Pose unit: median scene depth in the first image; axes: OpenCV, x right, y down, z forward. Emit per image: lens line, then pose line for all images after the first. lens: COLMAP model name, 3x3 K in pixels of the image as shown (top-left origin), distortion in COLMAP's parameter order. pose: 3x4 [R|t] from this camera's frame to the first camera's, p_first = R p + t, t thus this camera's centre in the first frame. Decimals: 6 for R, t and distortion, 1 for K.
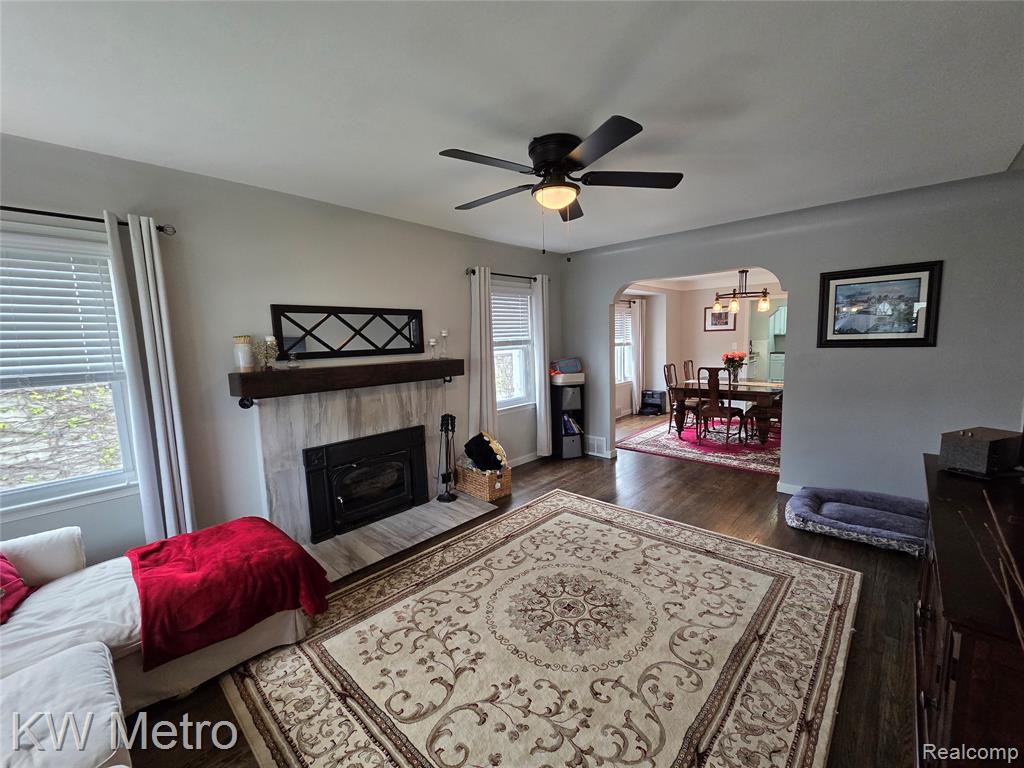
lens RADIAL K [[419.3, 0, 512.0], [0, 419.3, 384.0], [0, 0, 1]] dist [0.000863, 0.000001]
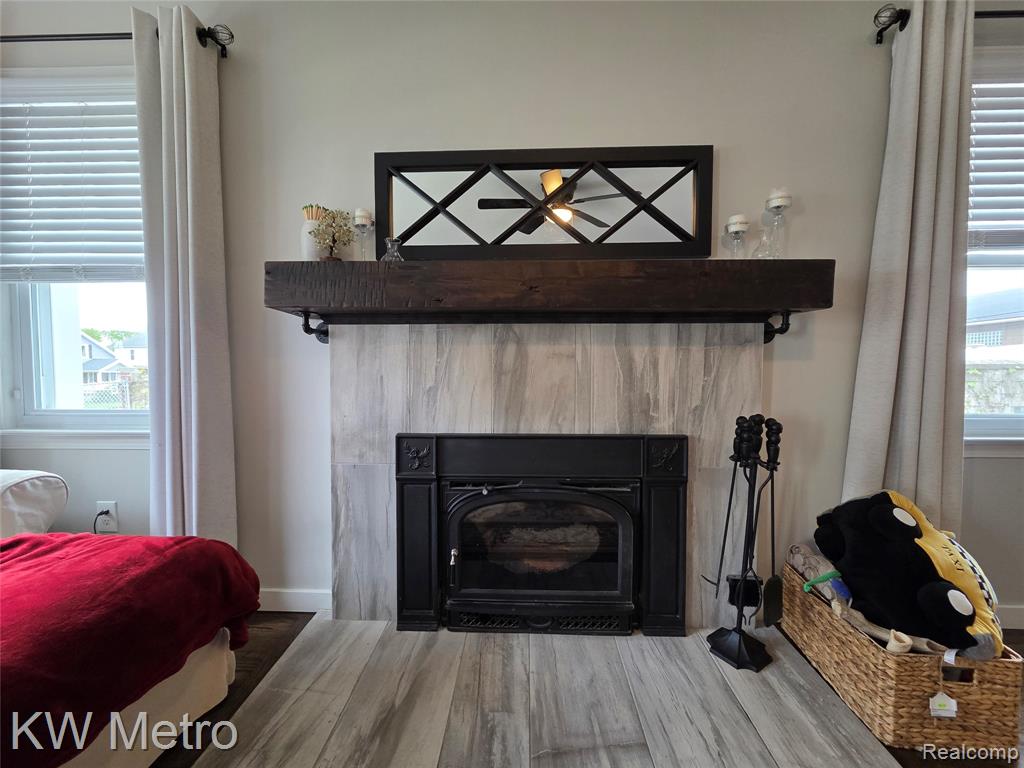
lens RADIAL K [[419.3, 0, 512.0], [0, 419.3, 384.0], [0, 0, 1]] dist [0.000863, 0.000001]
pose [[0.647762, 0.060802, -0.759413, -0.022667], [-0.099831, 0.994989, -0.005490, 0.071279], [0.755274, 0.079369, 0.650586, 0.639758]]
